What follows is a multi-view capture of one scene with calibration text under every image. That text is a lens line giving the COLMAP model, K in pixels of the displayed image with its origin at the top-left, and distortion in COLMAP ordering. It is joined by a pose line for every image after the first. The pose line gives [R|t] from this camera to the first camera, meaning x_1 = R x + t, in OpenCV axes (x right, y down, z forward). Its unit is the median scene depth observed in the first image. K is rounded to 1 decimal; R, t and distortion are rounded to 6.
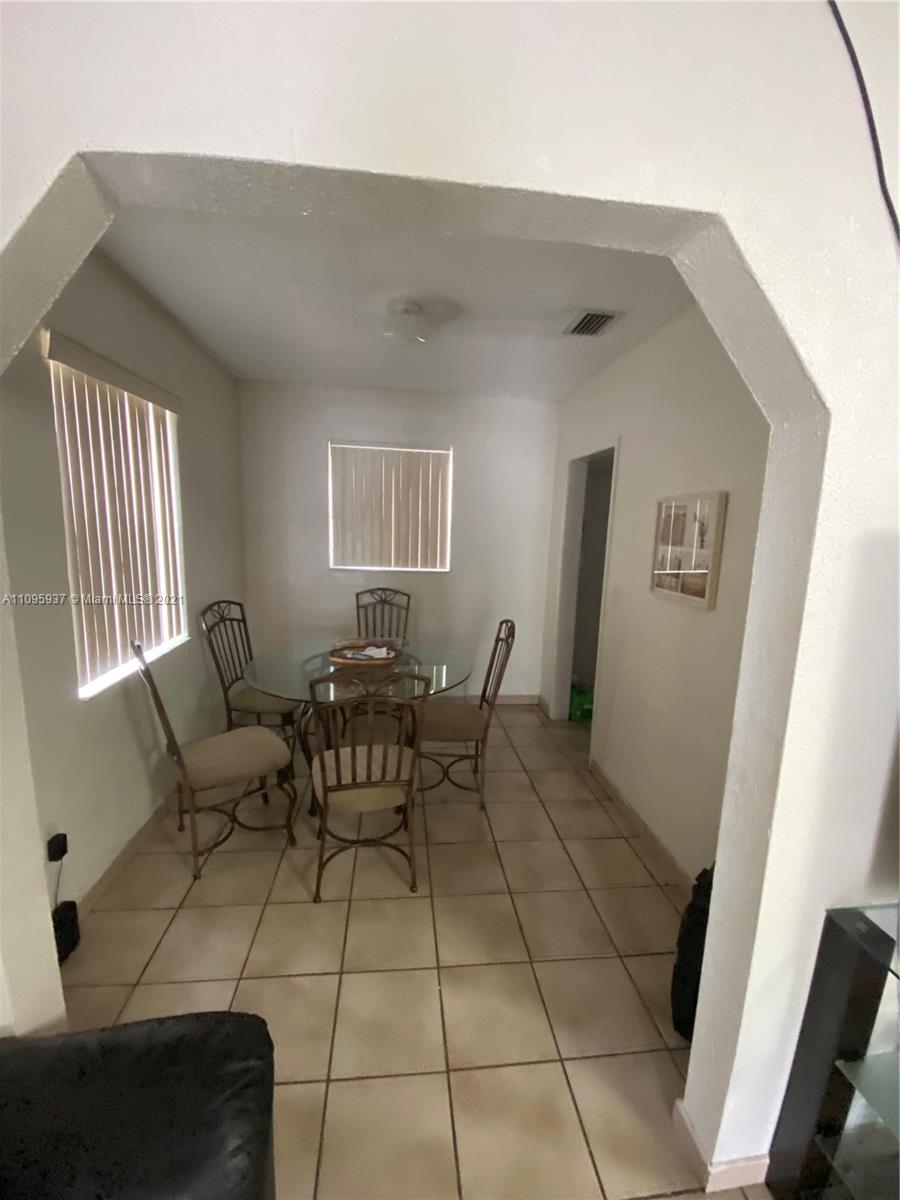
lens RADIAL K [[478.1, 0, 450.0], [0, 478.1, 600.0], [0, 0, 1]] dist [0.000940, 0.000040]
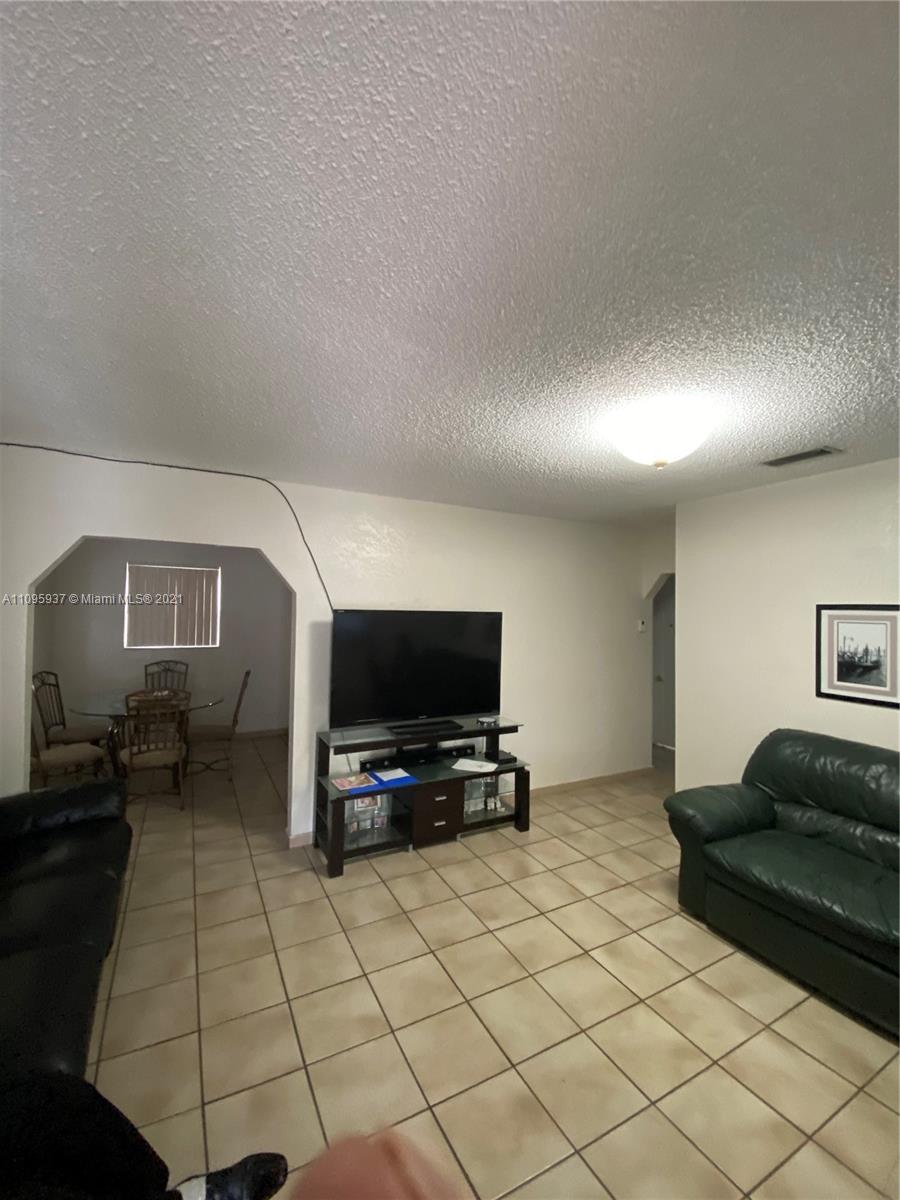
lens RADIAL K [[492.0, 0, 450.0], [0, 492.0, 600.0], [0, 0, 1]] dist [-0.001663, -0.000219]
pose [[0.927829, -0.011037, 0.372843, 0.104829], [0.072593, 0.985793, -0.151466, 0.084390], [-0.365875, 0.167600, 0.915448, -0.722219]]
